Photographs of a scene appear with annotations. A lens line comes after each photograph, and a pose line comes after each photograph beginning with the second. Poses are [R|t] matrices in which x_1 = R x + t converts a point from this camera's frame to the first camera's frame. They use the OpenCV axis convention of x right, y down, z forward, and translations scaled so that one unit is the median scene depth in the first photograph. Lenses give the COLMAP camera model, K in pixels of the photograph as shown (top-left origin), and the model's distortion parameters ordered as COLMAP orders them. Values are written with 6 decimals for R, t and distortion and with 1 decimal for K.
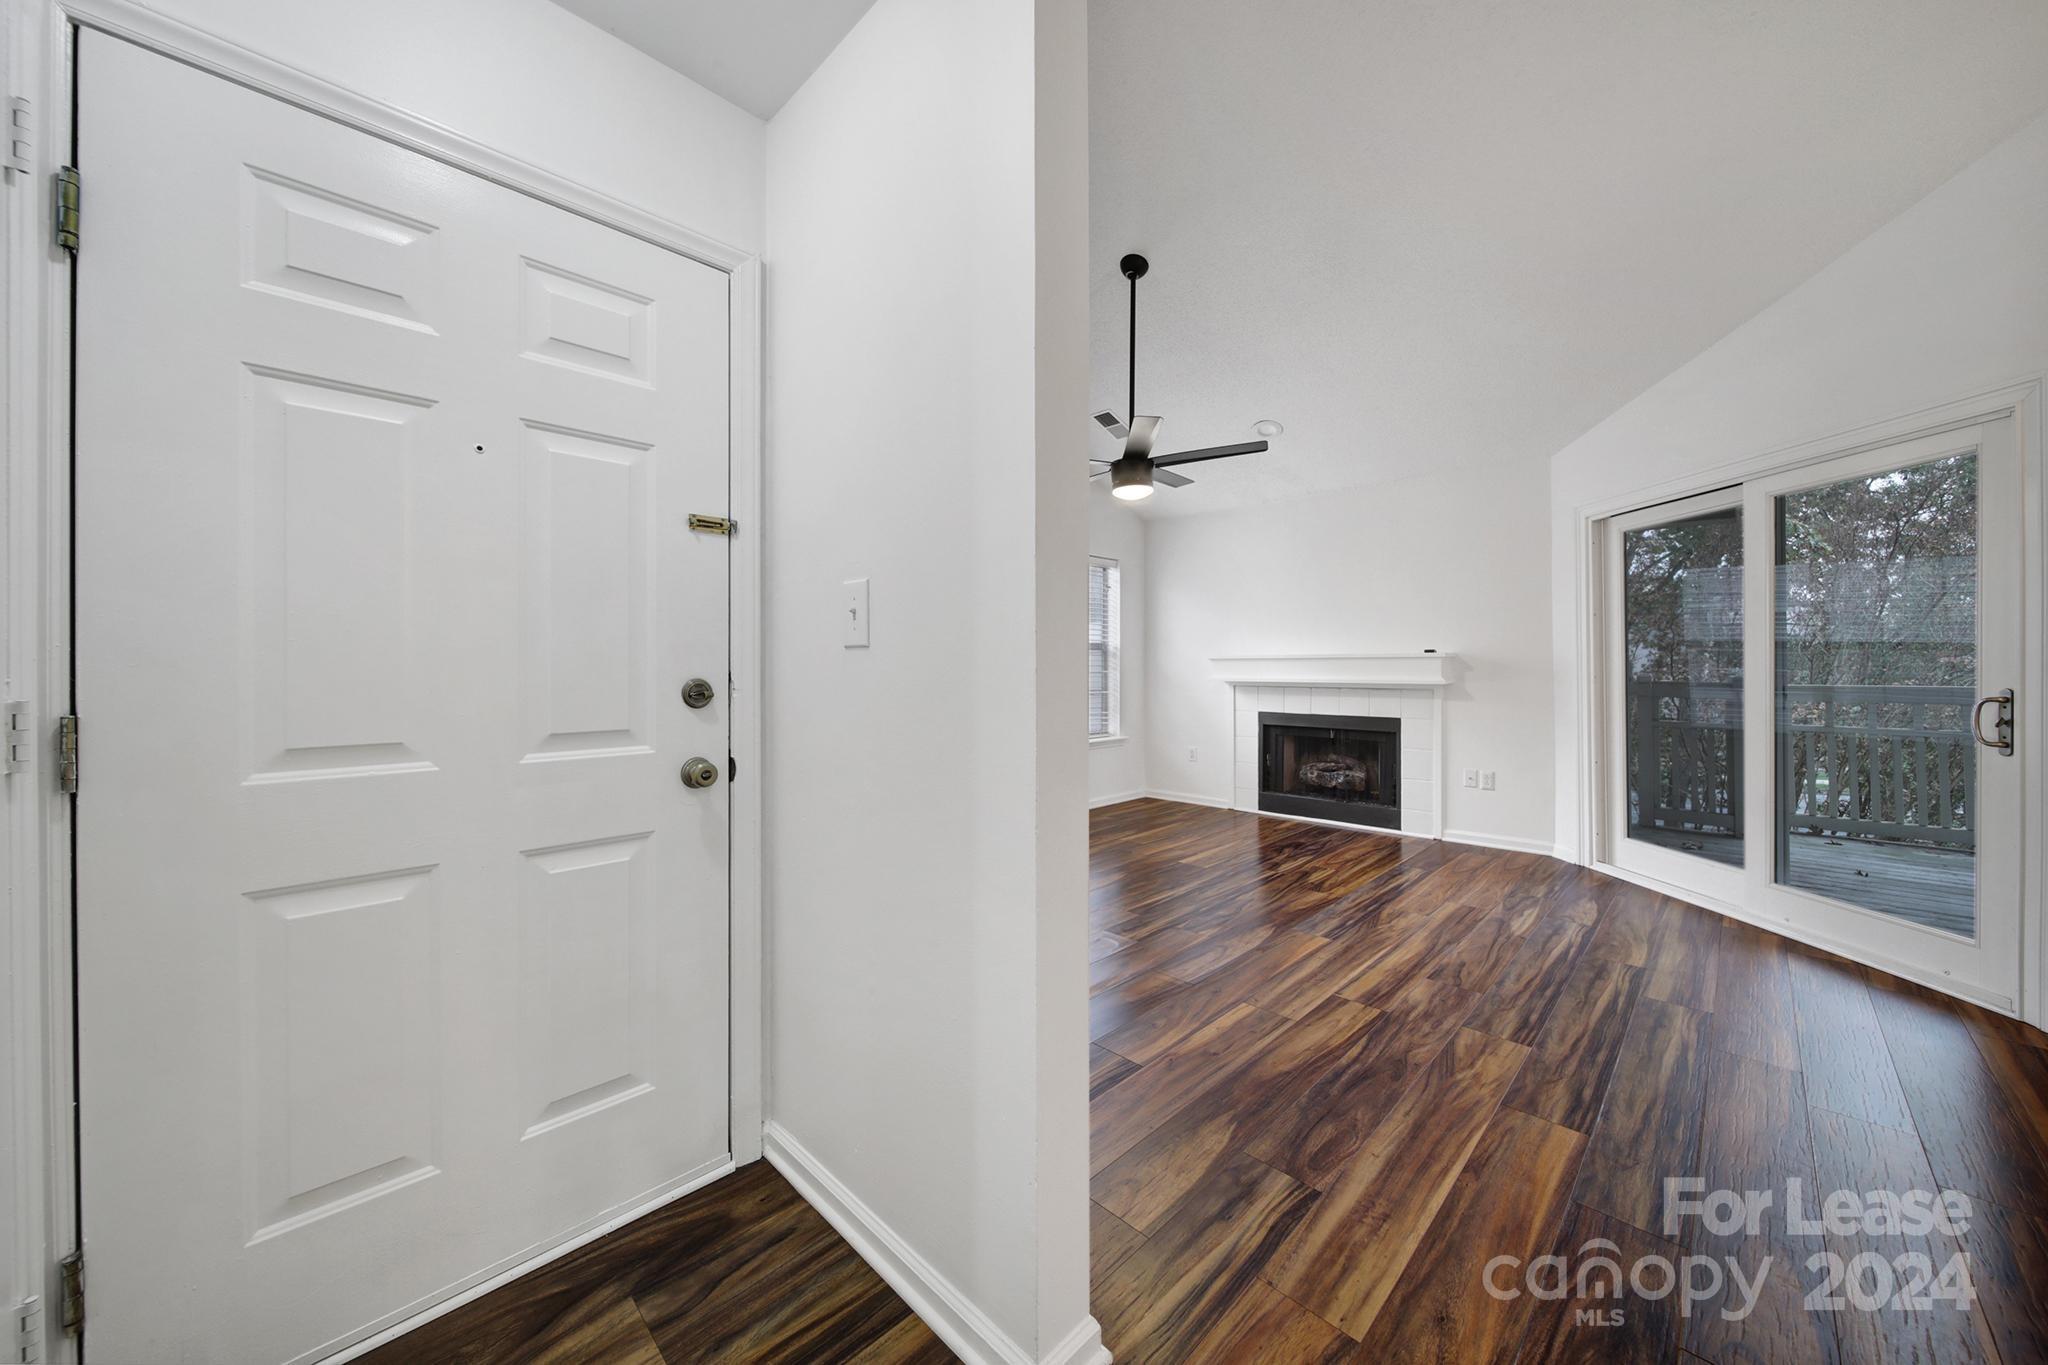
lens RADIAL K [[721.6, 0, 1024.8], [0, 721.6, 671.8], [0, 0, 1]] dist [-0.001234, -0.000395]
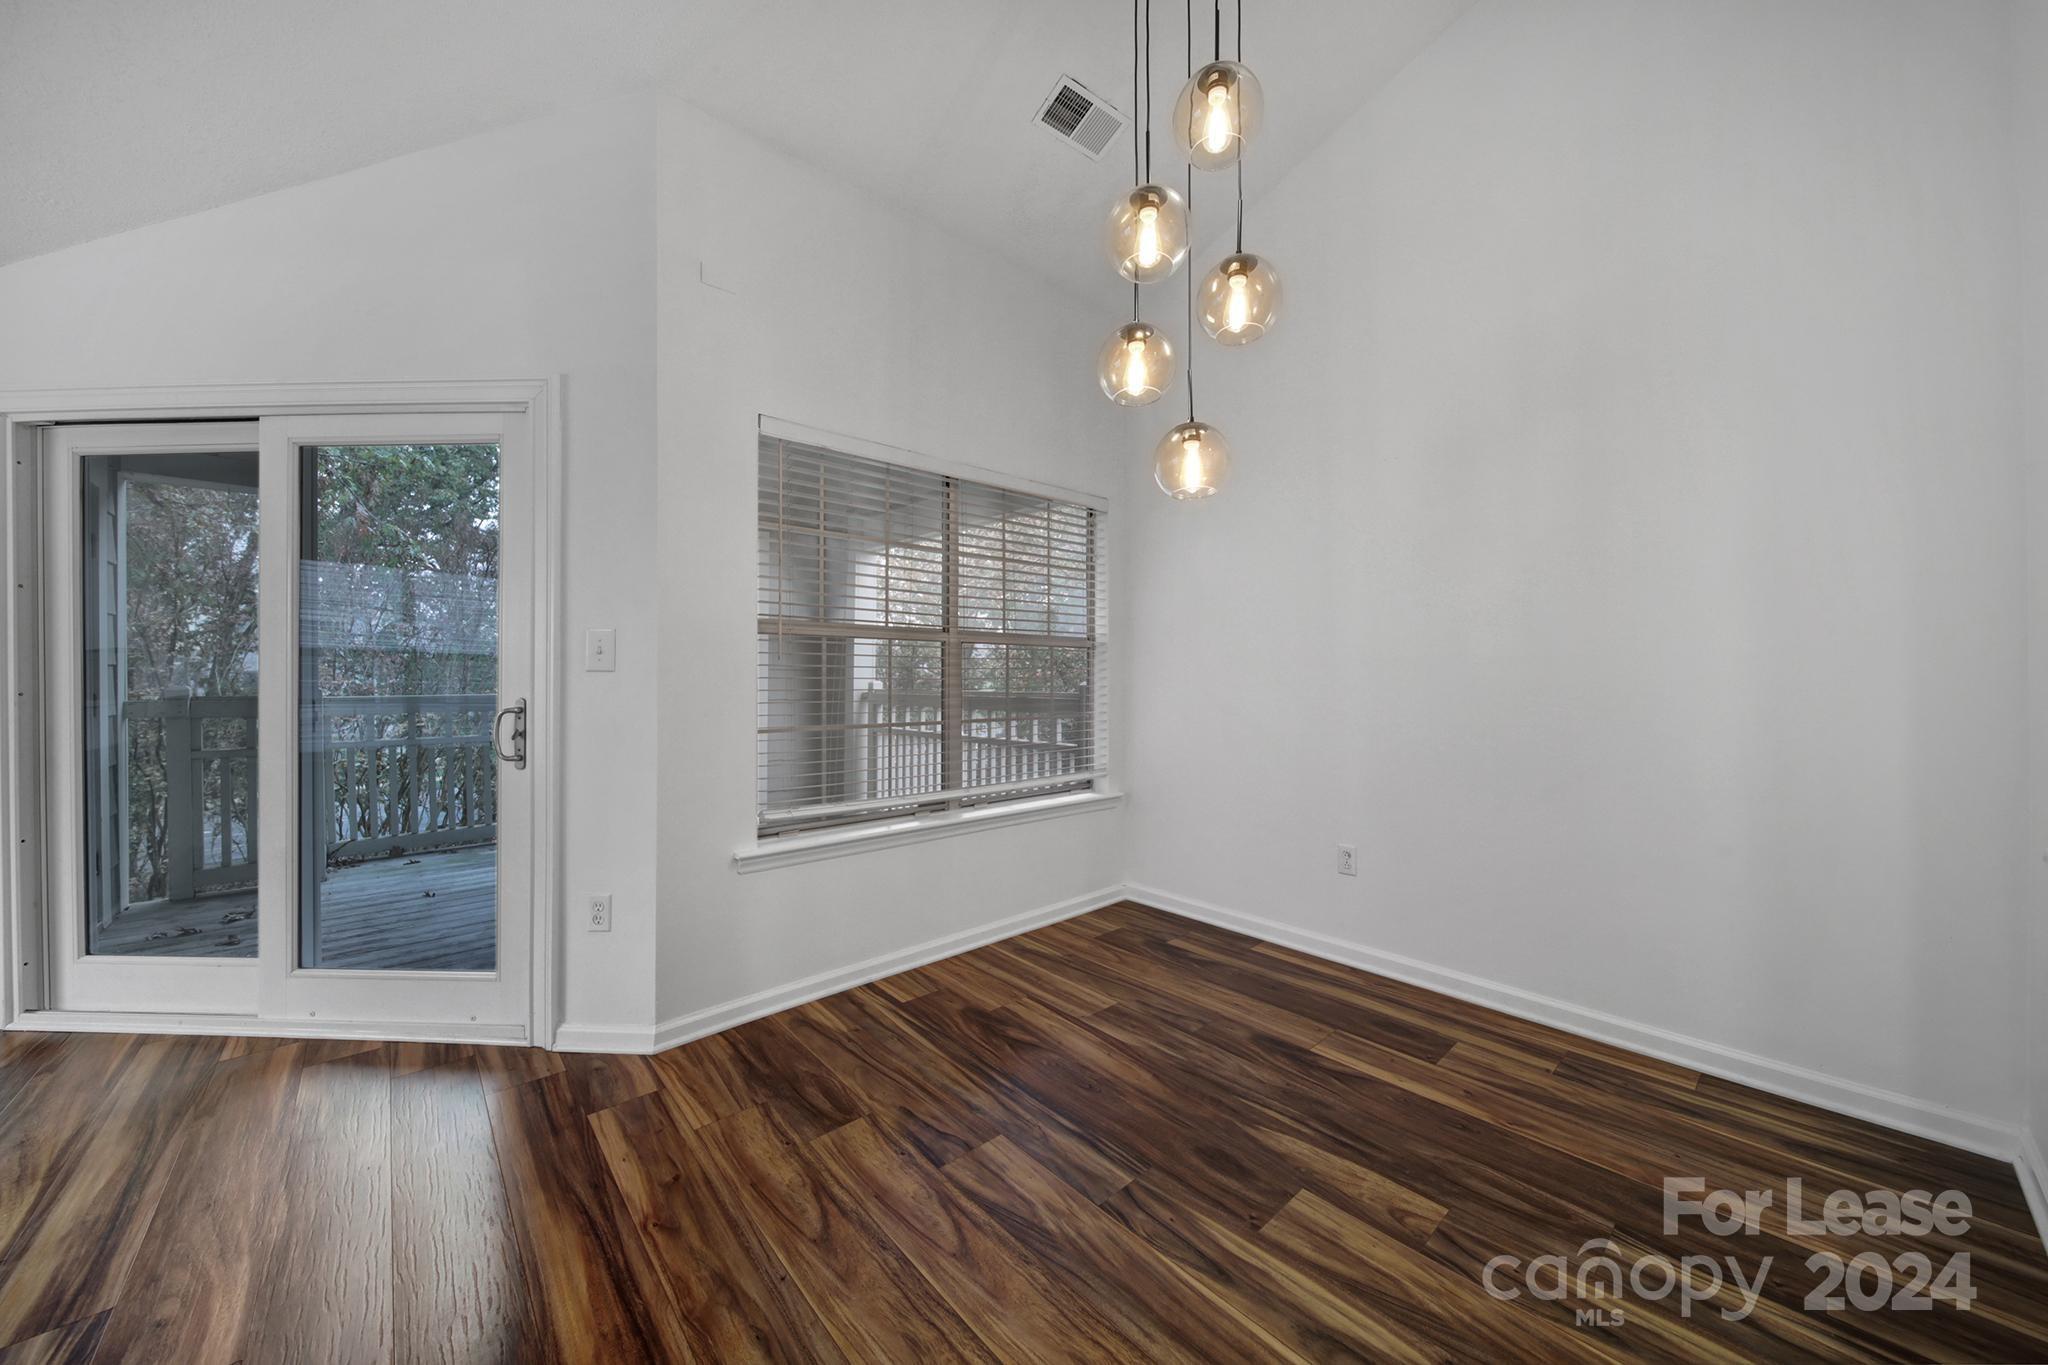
lens RADIAL K [[721.6, 0, 1024.8], [0, 721.6, 671.8], [0, 0, 1]] dist [-0.001234, -0.000395]
pose [[0.056657, 0.007856, 0.998363, 0.331747], [0.006910, 0.999942, -0.008260, 0.000510], [-0.998370, 0.007367, 0.056600, 0.206058]]
